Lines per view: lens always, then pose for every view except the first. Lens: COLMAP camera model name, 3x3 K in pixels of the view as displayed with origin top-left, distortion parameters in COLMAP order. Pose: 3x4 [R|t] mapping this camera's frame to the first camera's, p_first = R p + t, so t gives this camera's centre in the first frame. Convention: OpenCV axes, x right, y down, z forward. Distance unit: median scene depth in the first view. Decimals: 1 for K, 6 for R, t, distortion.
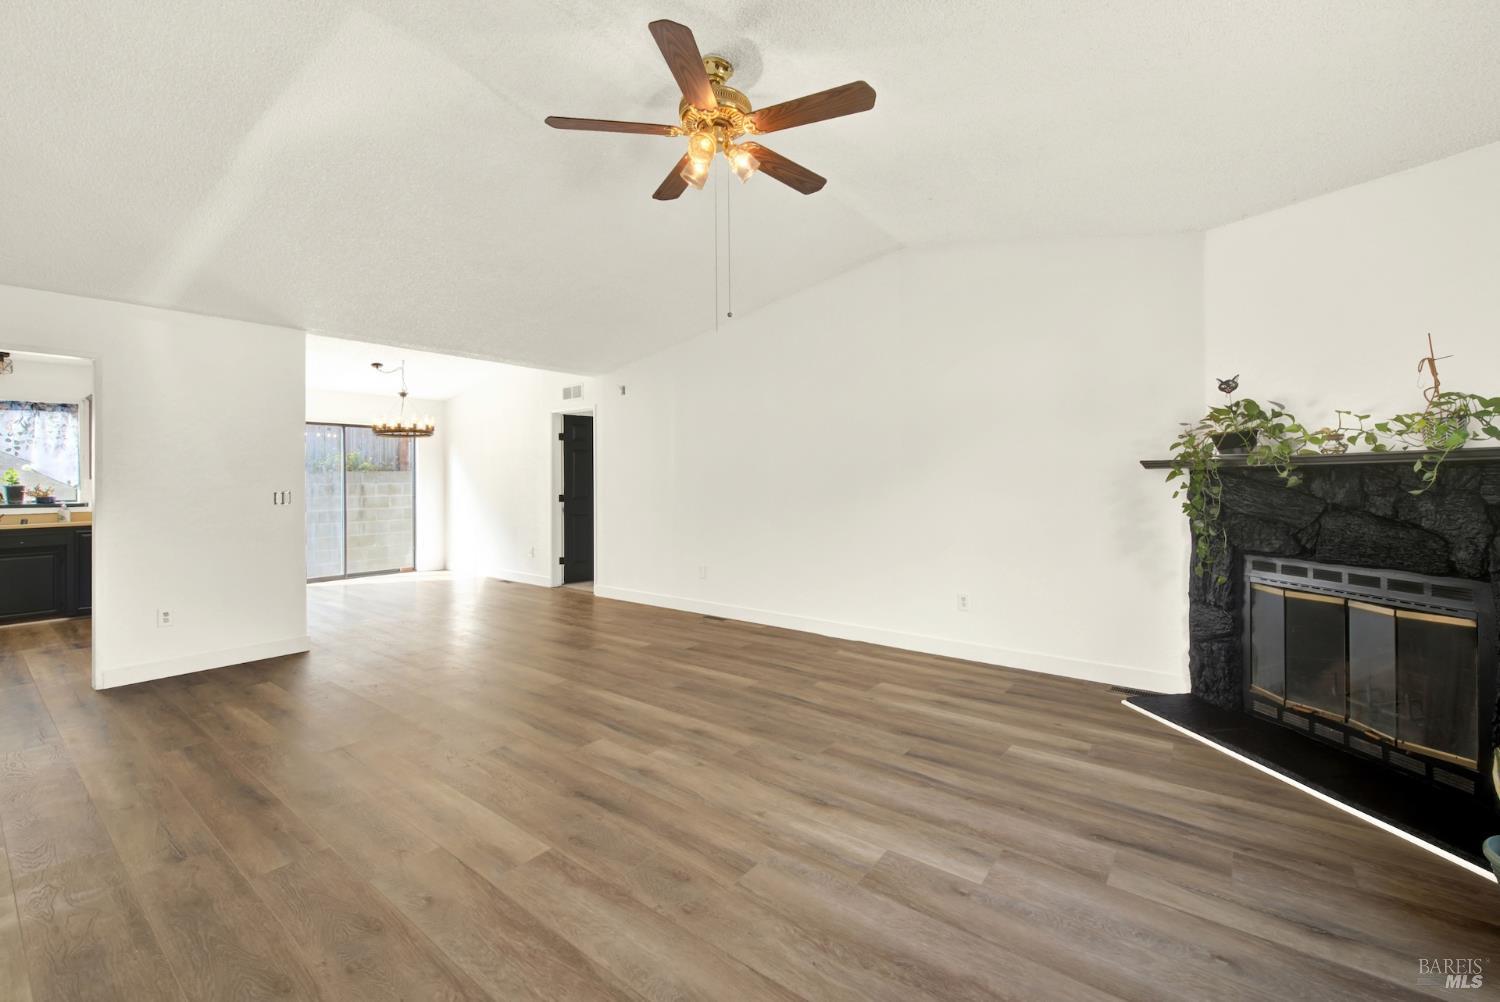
lens RADIAL K [[618.2, 0, 754.6], [0, 618.2, 470.4], [0, 0, 1]] dist [0.002631, -0.003008]
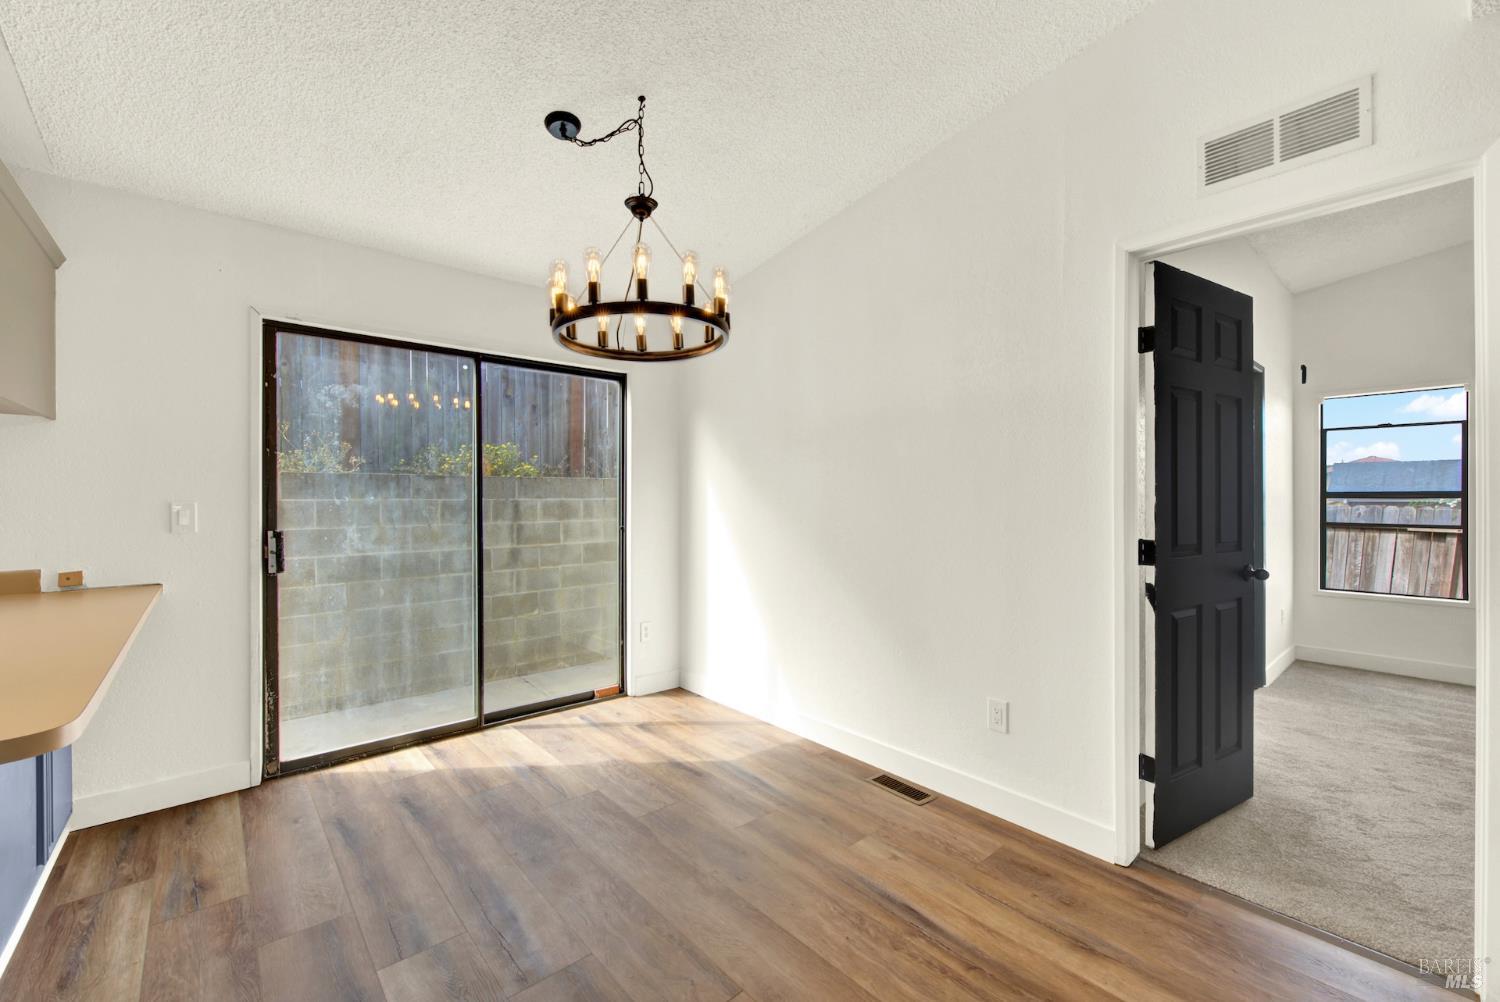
lens RADIAL K [[618.2, 0, 744.3], [0, 618.2, 506.2], [0, 0, 1]] dist [0.002631, -0.003008]
pose [[0.977899, 0.007741, -0.208933, -0.780025], [-0.001503, 0.999549, 0.029999, 0.027125], [0.209071, -0.029022, 0.977470, 1.229386]]
